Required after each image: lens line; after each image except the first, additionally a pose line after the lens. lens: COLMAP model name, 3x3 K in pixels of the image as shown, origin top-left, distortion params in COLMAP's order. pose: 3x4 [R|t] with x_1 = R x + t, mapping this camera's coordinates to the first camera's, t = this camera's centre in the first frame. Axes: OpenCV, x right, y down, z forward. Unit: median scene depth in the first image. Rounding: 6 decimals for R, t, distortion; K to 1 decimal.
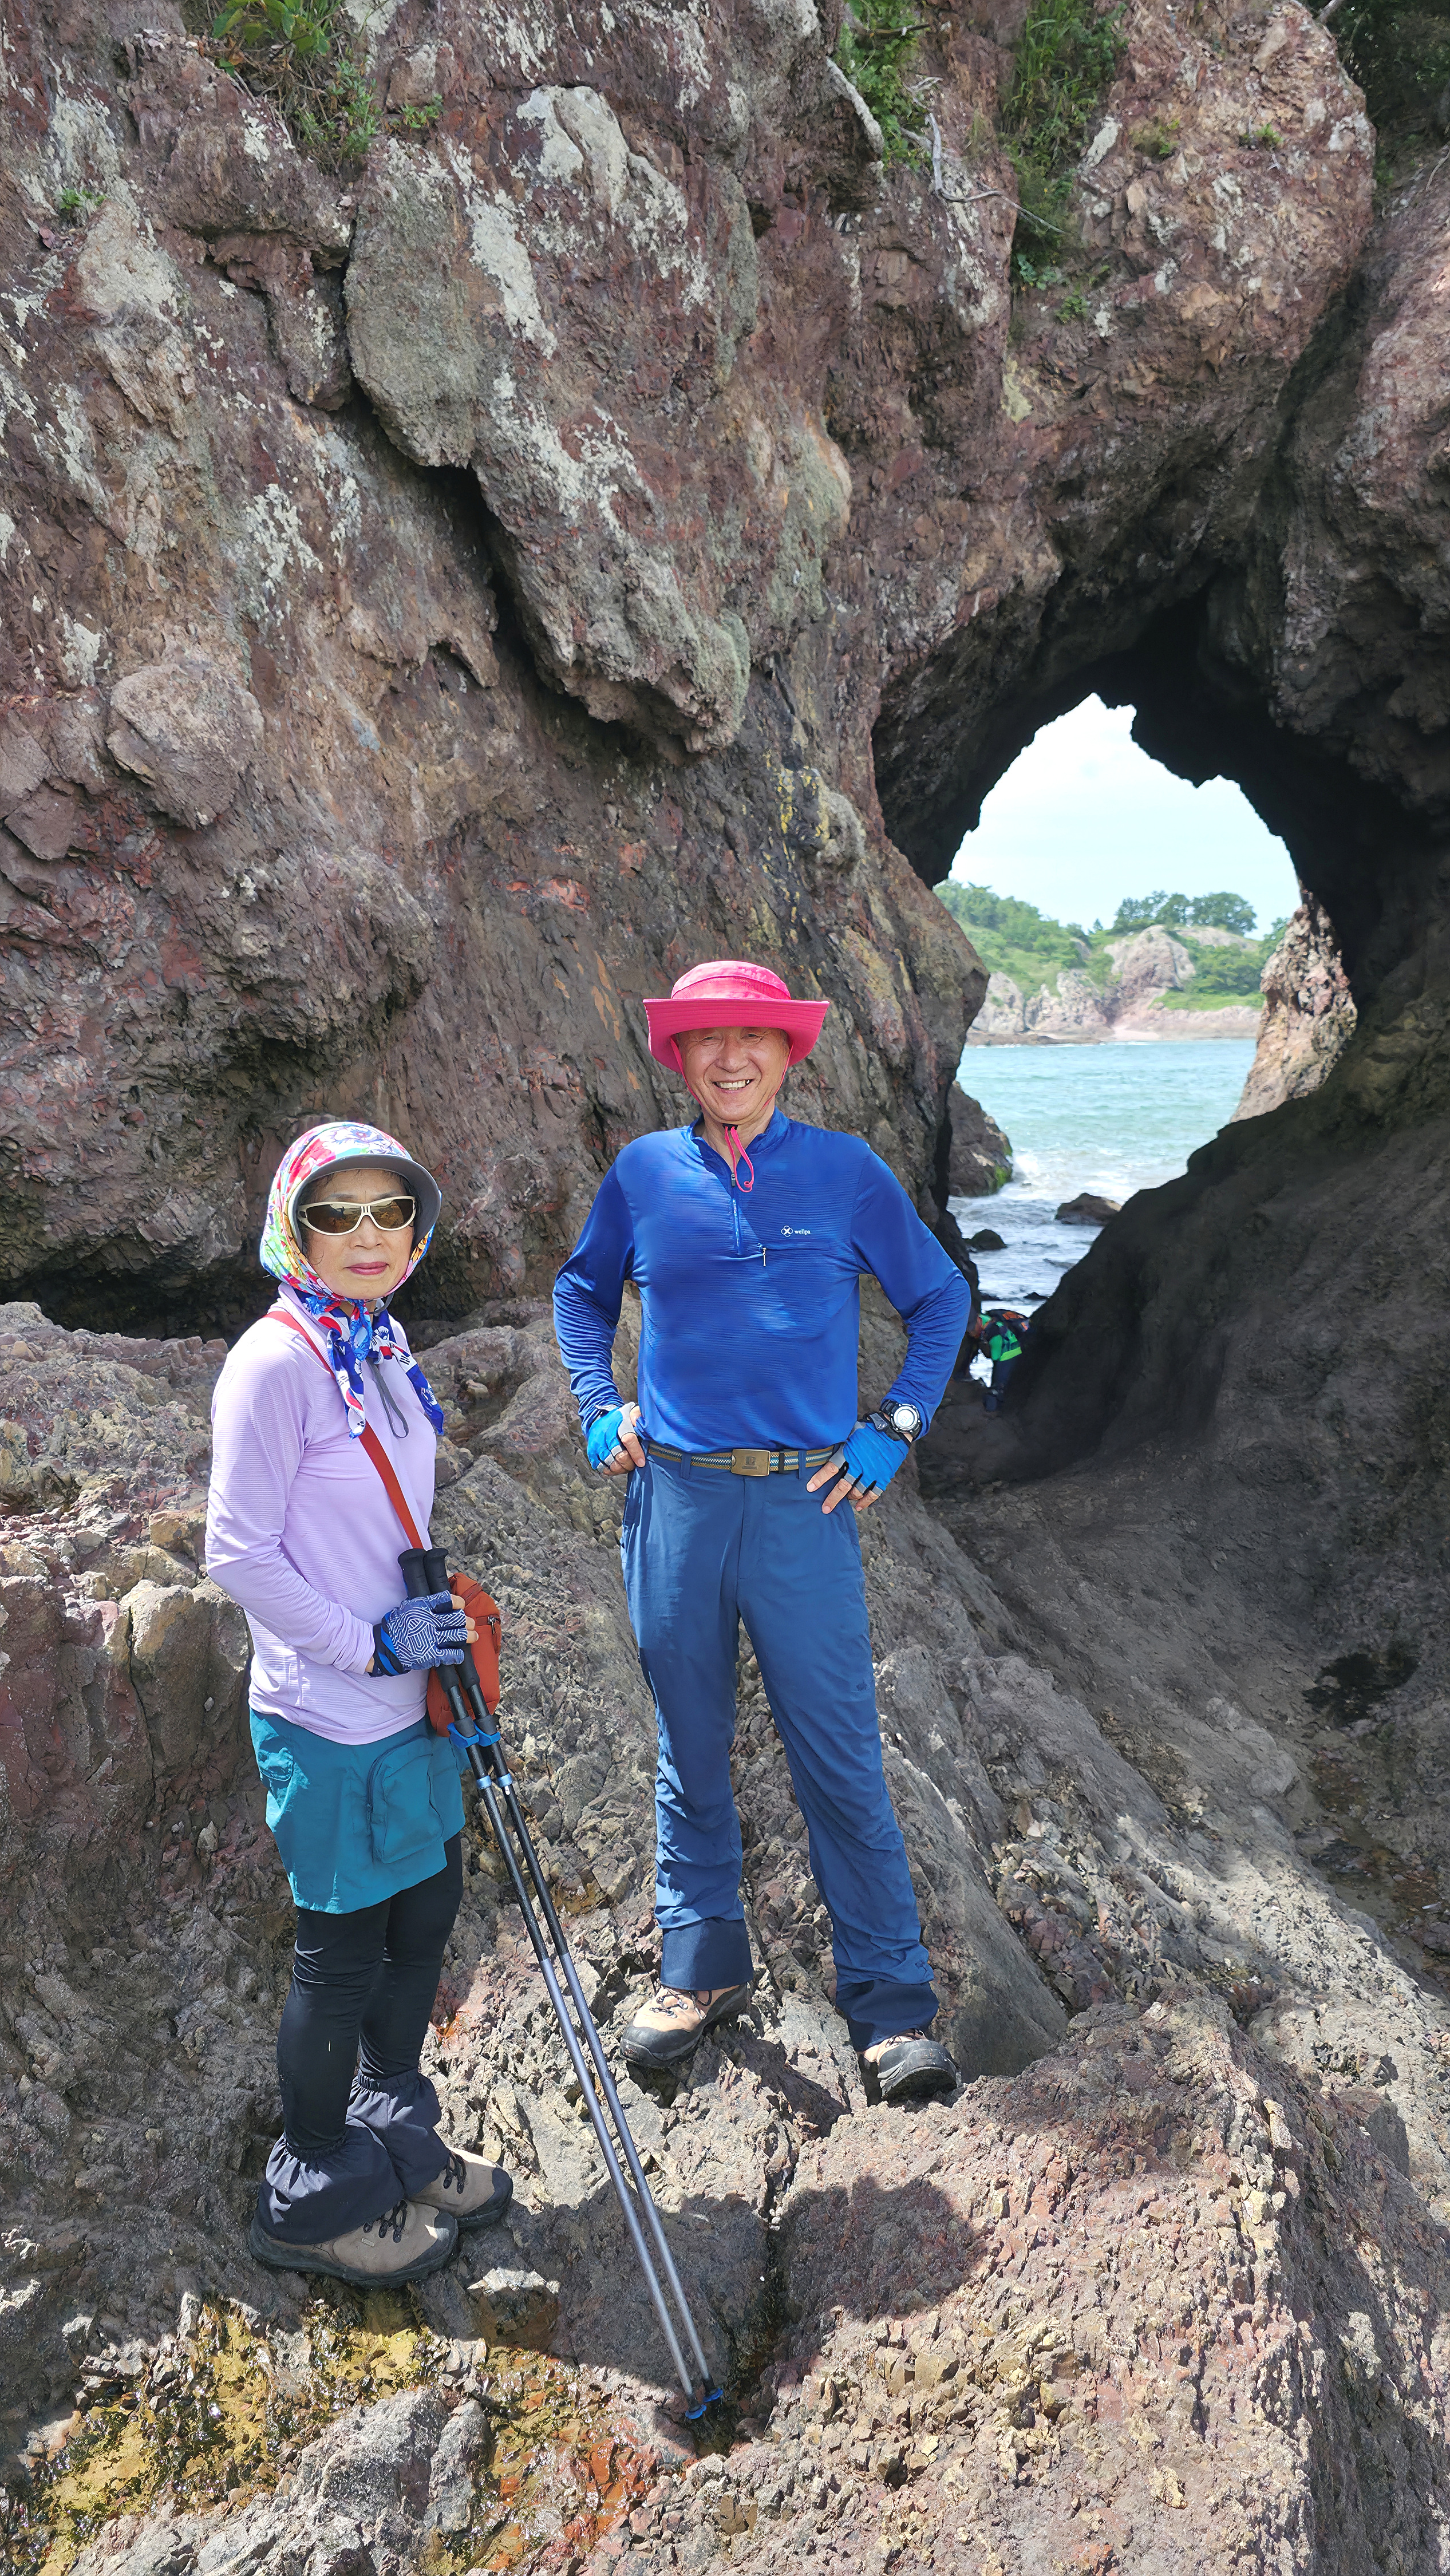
lens RADIAL K [[2066.3, 0, 738.8], [0, 2066.3, 1262.5], [0, 0, 1]] dist [0.067863, -0.089400]
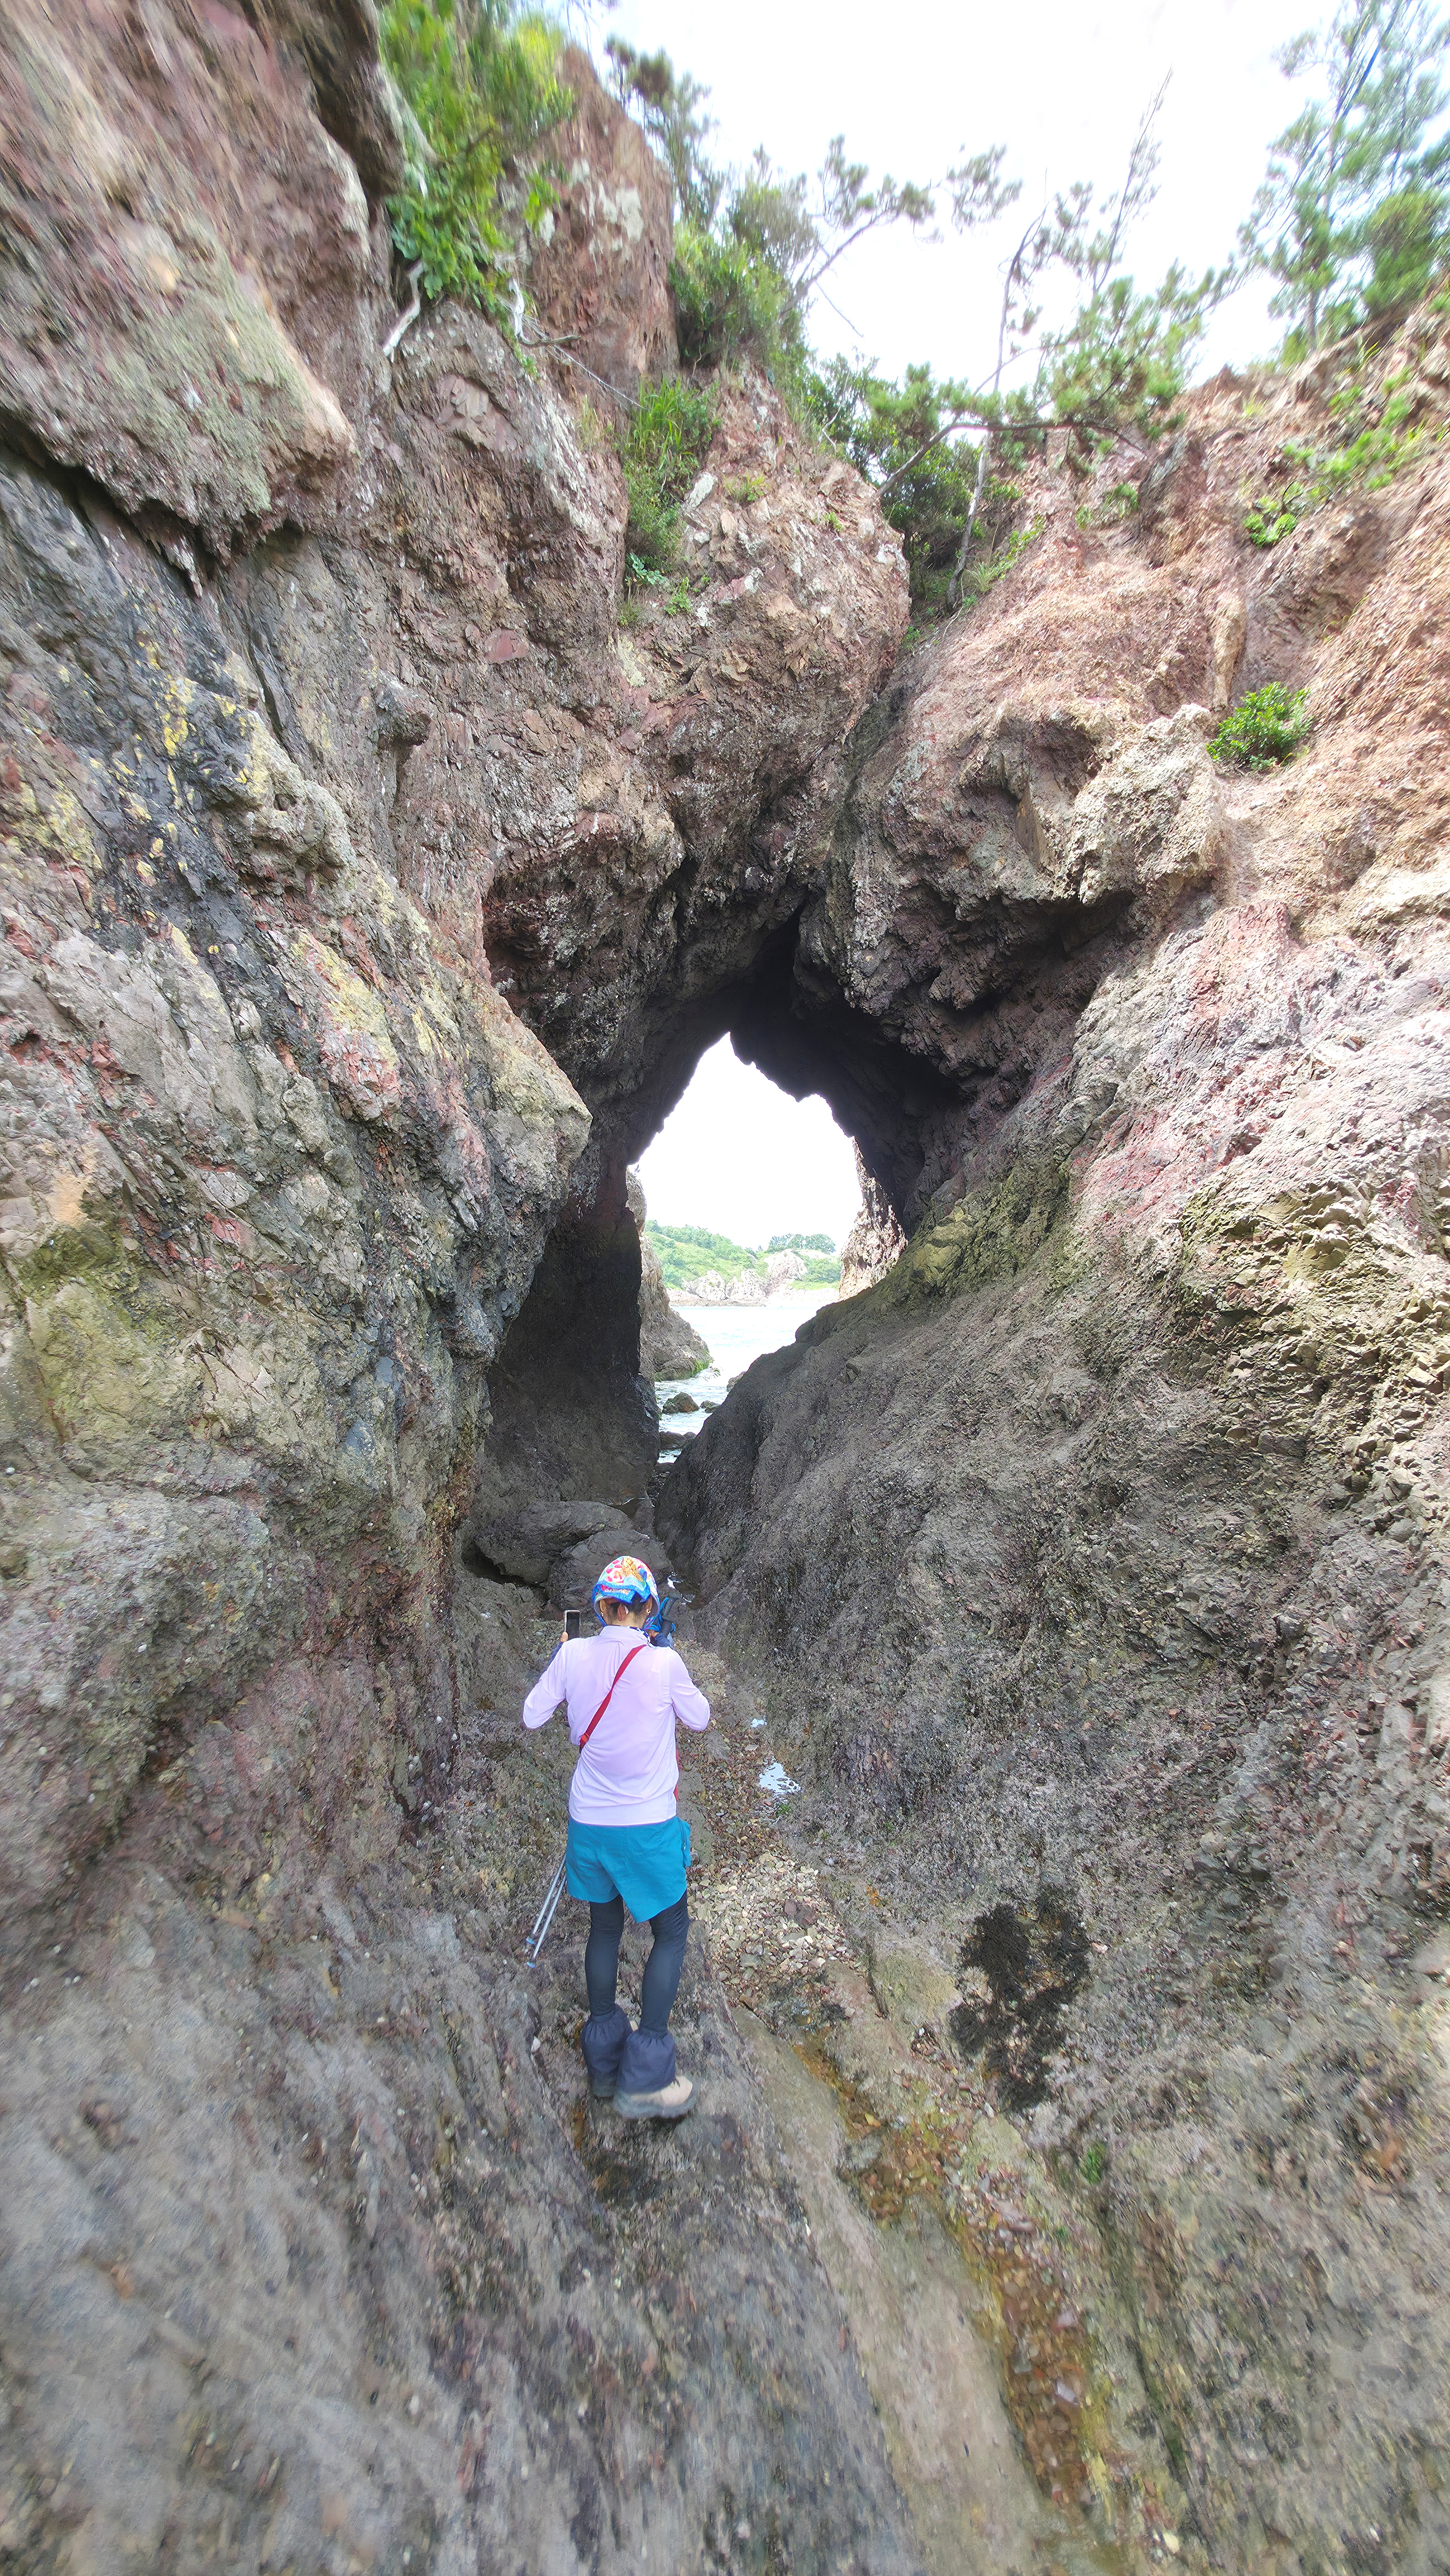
lens RADIAL K [[1003.4, 0, 736.5], [0, 1003.4, 1281.9], [0, 0, 1]] dist [0.002745, -0.000149]
pose [[0.989698, 0.007706, 0.142960, 0.115713], [0.011452, 0.991090, -0.132700, 0.006092], [-0.142709, 0.132970, 0.980792, 0.490433]]
